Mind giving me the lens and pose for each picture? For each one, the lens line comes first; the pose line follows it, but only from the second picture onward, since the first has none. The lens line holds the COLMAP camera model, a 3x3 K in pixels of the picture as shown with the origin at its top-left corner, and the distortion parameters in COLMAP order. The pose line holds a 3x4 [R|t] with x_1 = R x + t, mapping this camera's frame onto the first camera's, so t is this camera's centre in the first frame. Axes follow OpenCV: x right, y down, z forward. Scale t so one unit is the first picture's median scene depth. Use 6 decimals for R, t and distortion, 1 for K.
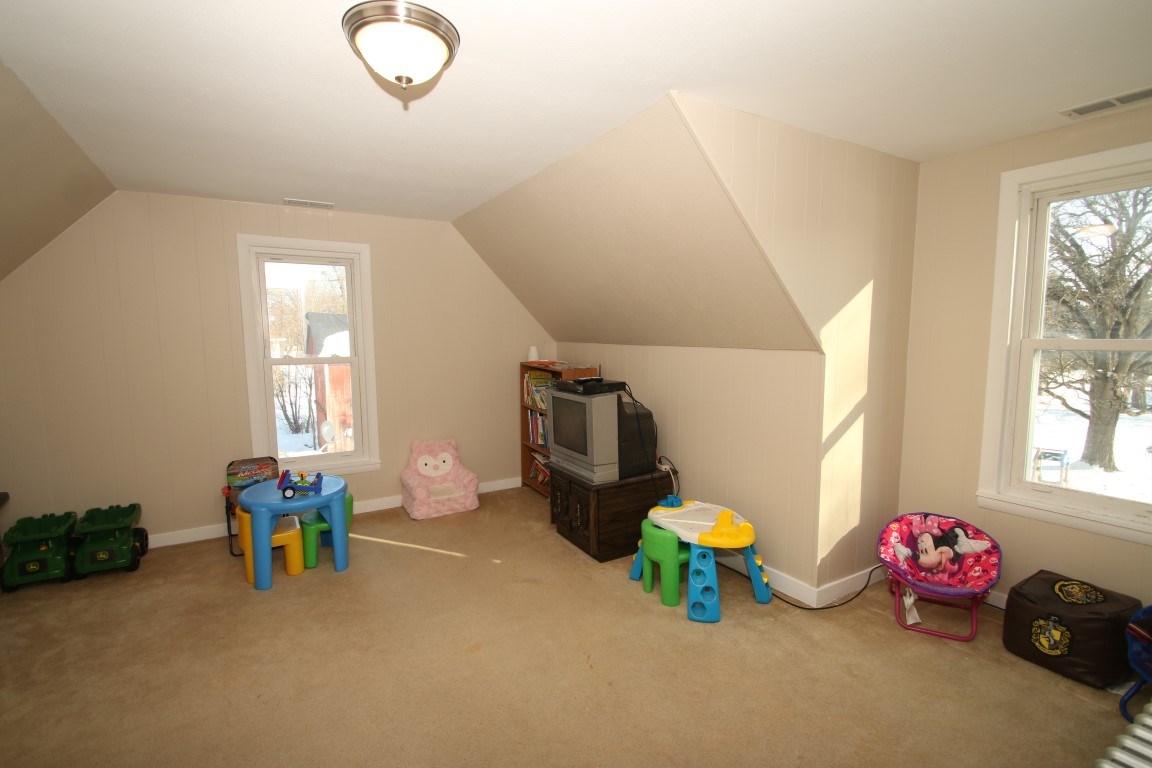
lens RADIAL K [[526.6, 0, 574.0], [0, 526.6, 386.0], [0, 0, 1]] dist [-0.001085, -0.000802]
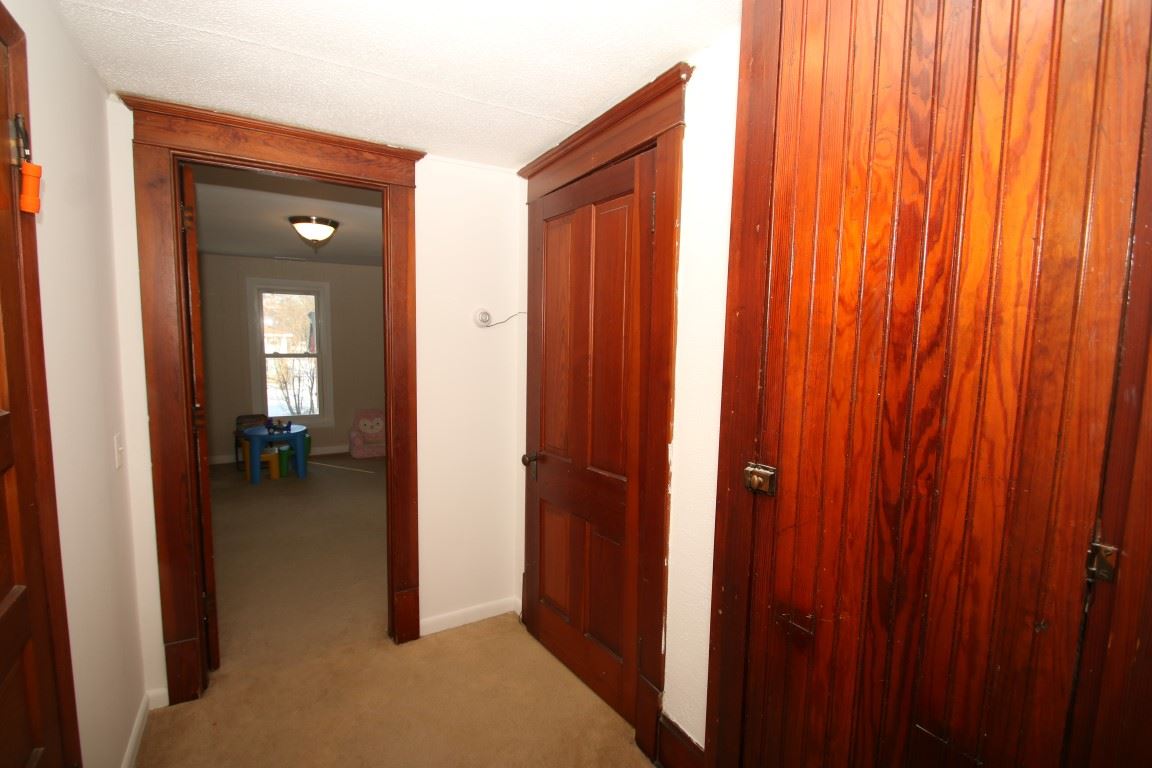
lens RADIAL K [[526.6, 0, 578.5], [0, 526.6, 384.6], [0, 0, 1]] dist [-0.001085, -0.000802]
pose [[0.999757, 0.021687, -0.003862, 0.397386], [-0.021703, 0.999755, -0.004330, 0.028161], [0.003767, 0.004412, 0.999983, -0.616549]]
